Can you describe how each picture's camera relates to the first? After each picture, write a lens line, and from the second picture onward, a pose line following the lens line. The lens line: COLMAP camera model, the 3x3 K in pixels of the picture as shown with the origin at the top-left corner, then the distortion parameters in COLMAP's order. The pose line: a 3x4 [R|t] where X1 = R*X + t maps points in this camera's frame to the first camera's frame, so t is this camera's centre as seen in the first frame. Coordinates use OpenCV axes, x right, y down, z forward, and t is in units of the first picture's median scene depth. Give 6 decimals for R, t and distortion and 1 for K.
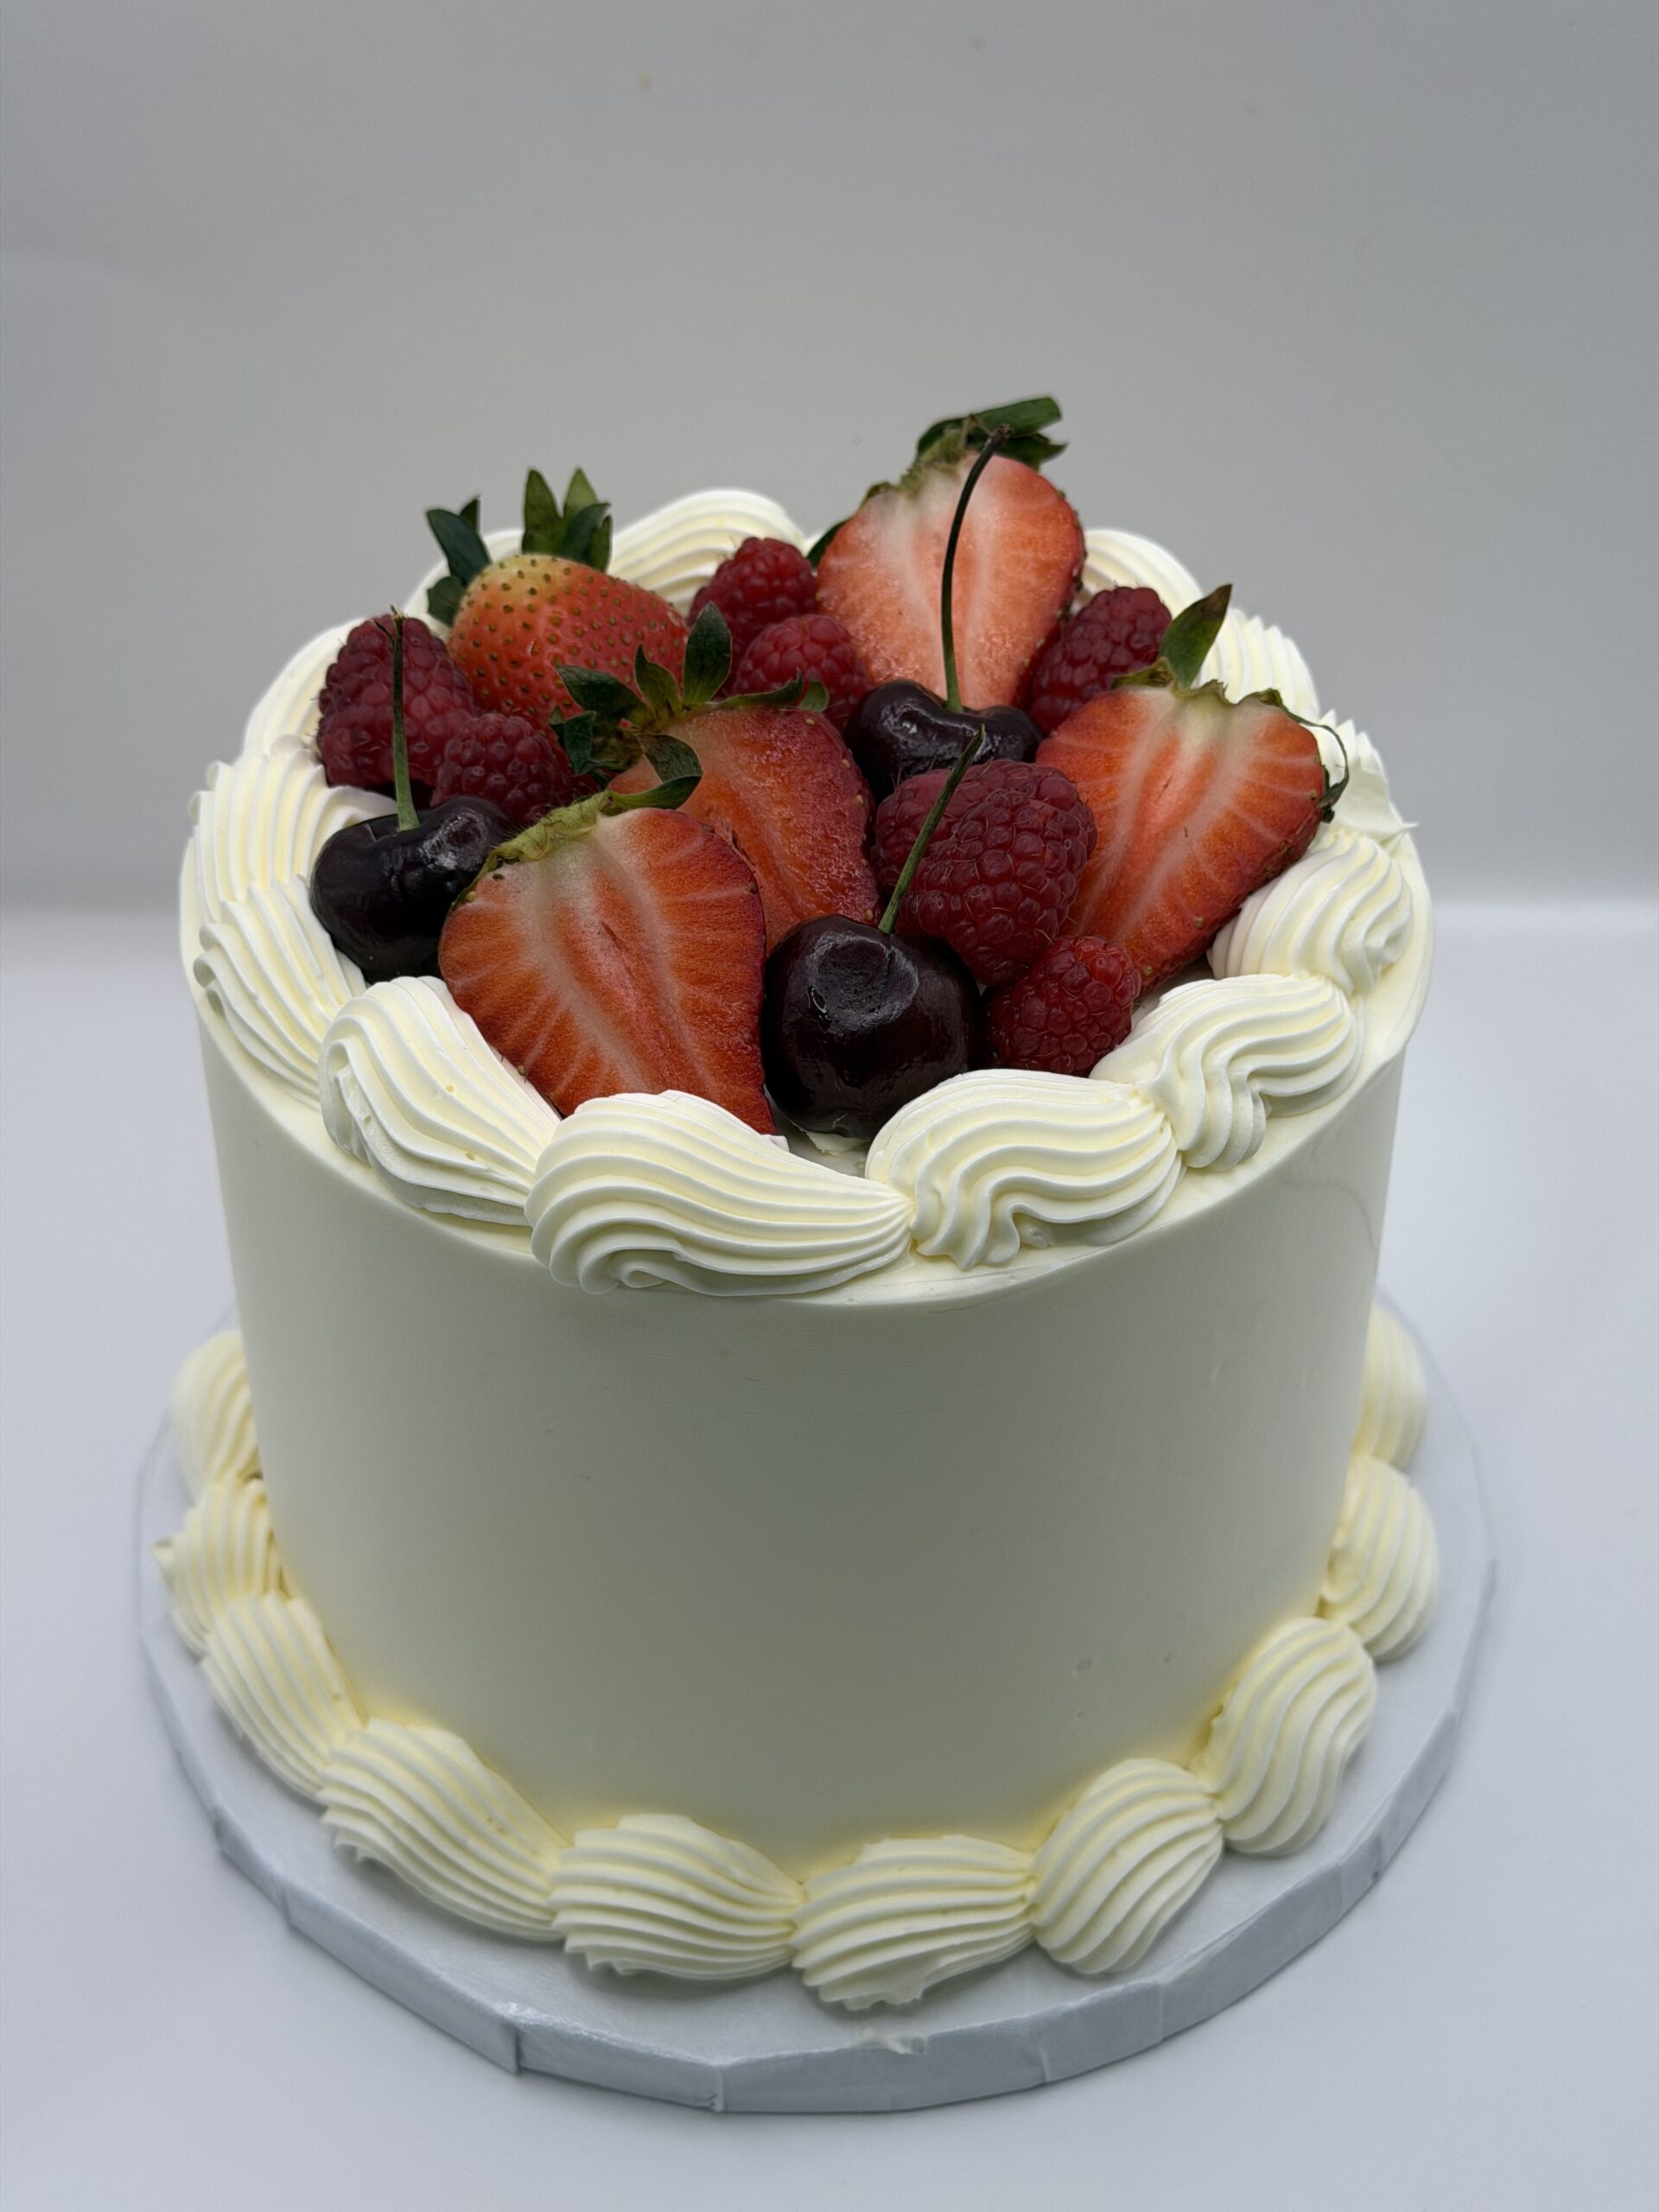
lens RADIAL K [[3191.9, 0, 829.5], [0, 3191.9, 1106.0], [0, 0, 1]] dist [0.222334, -0.505326]
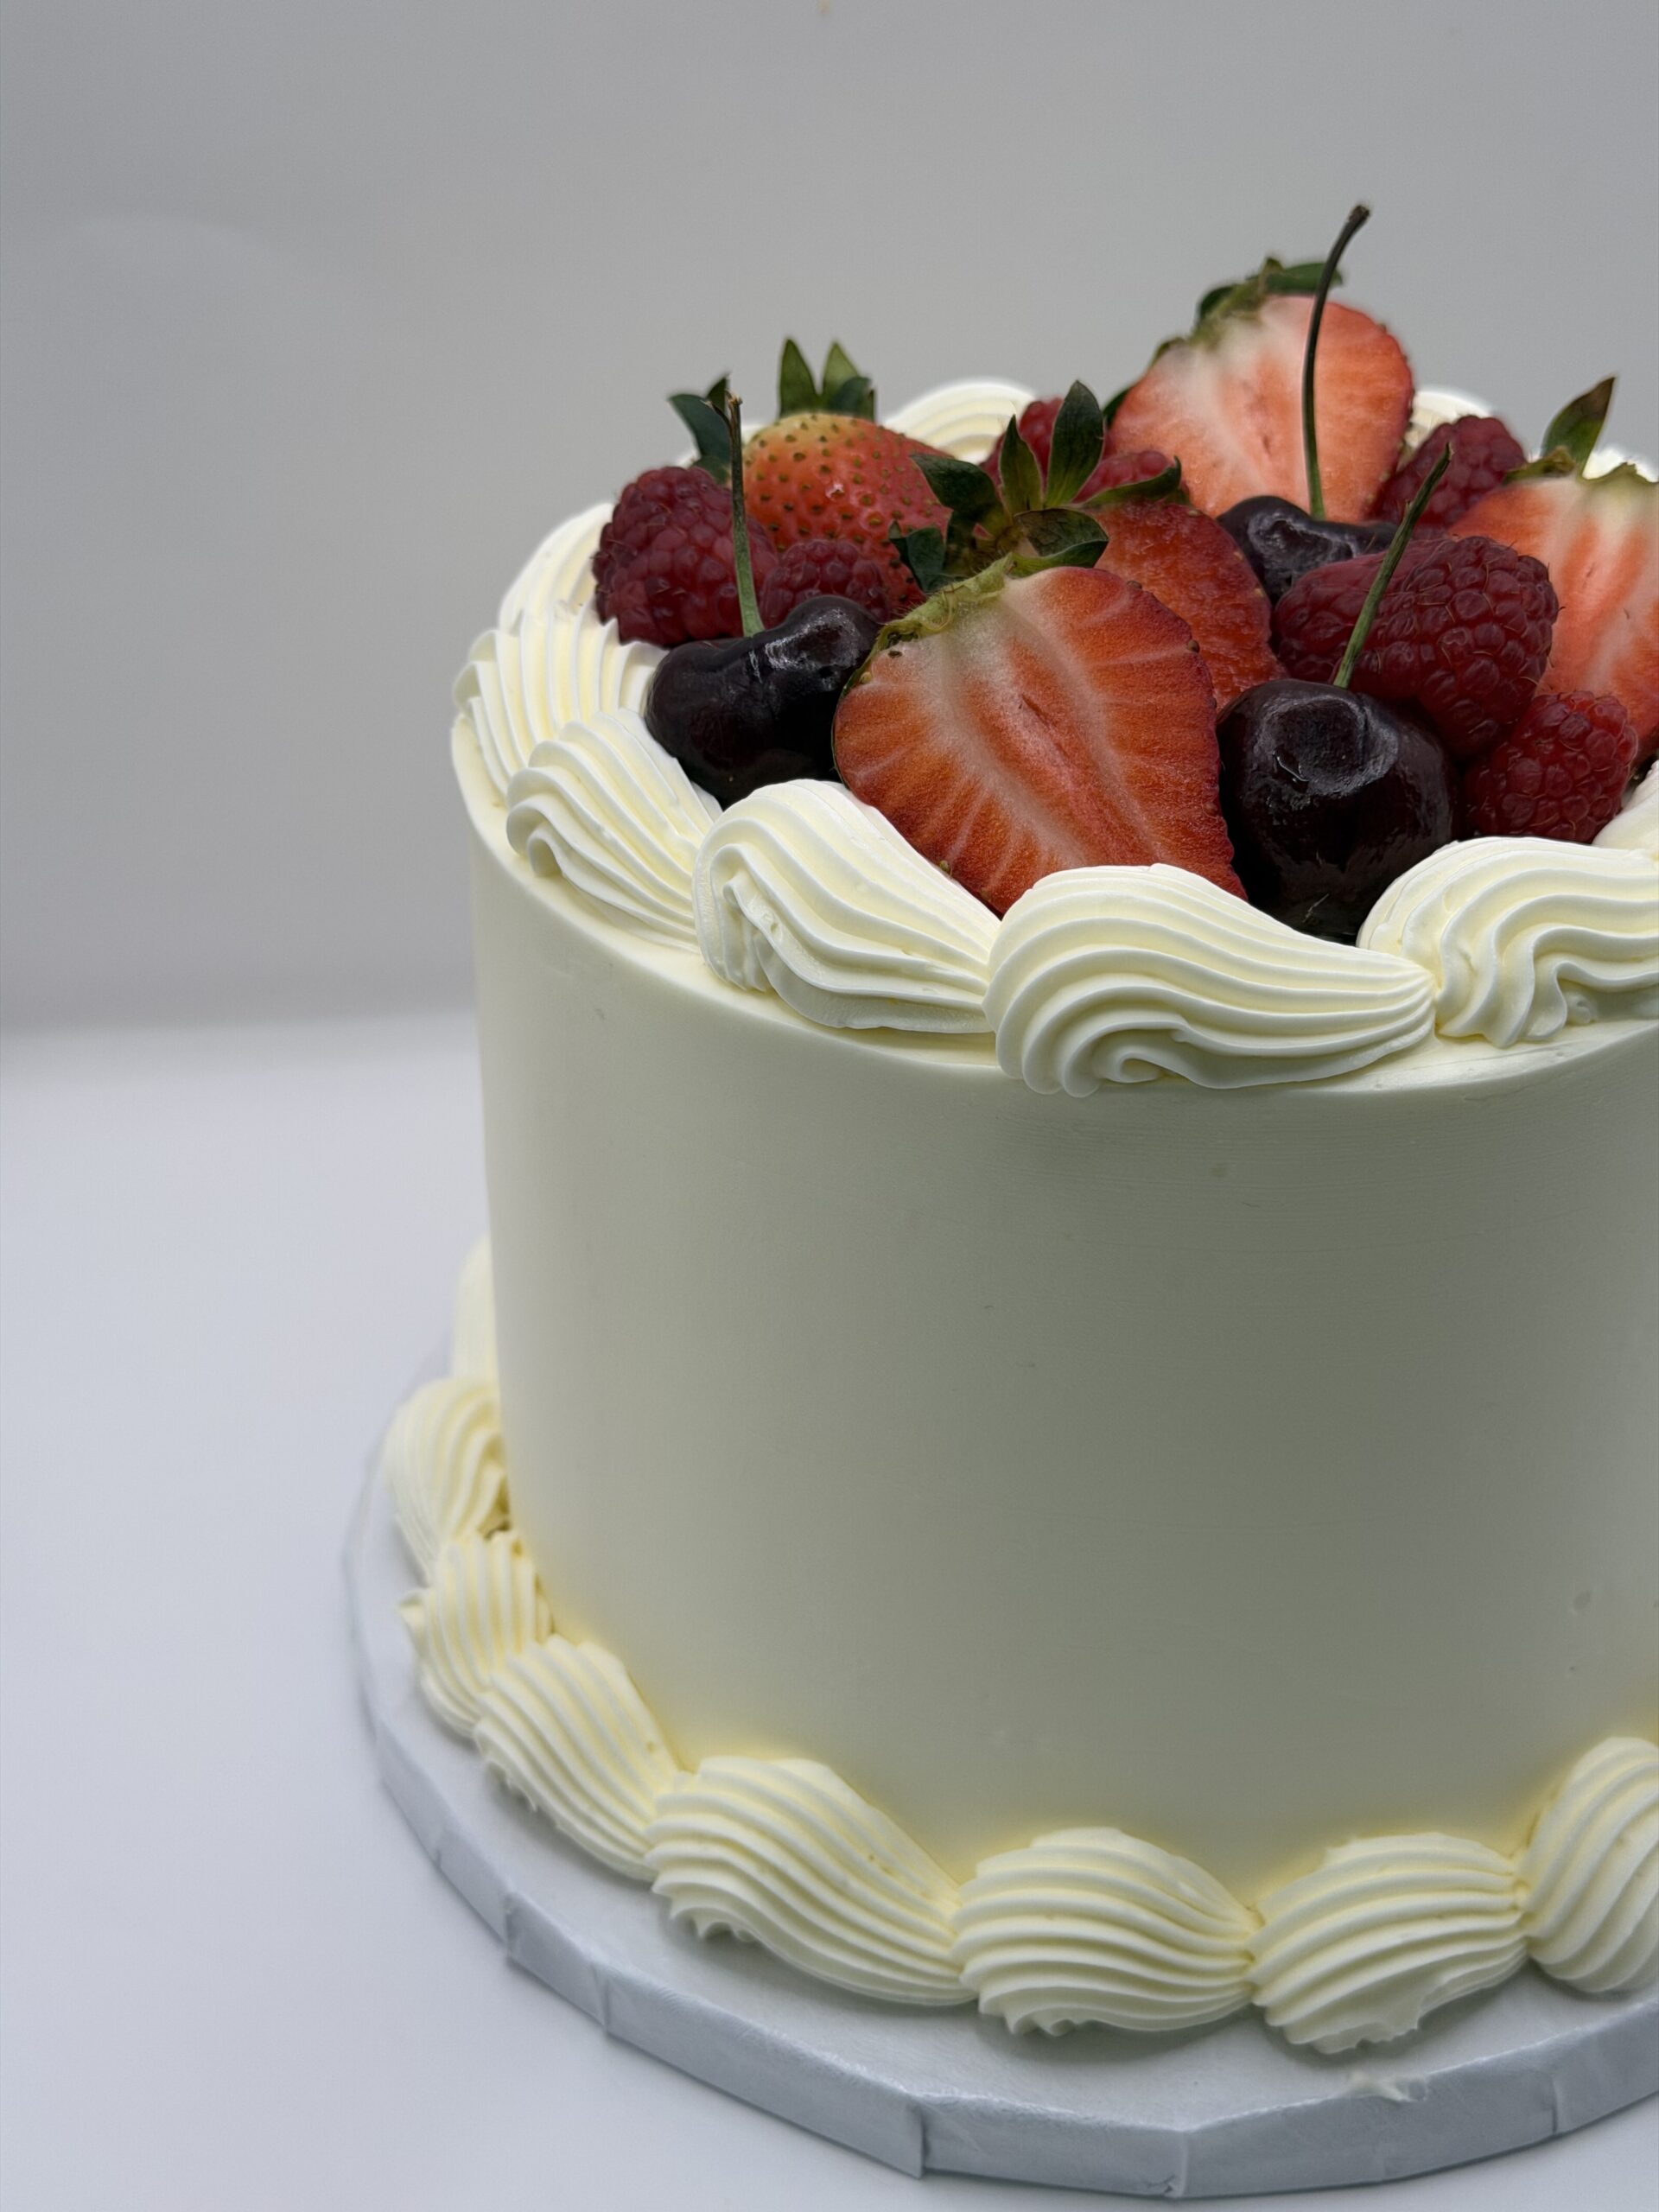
lens RADIAL K [[3191.9, 0, 829.5], [0, 3191.9, 1106.0], [0, 0, 1]] dist [0.222334, -0.505326]
pose [[0.994920, -0.057246, 0.082809, -0.178849], [0.068858, 0.987039, -0.144957, 0.153959], [-0.073437, 0.149922, 0.985967, 0.155196]]
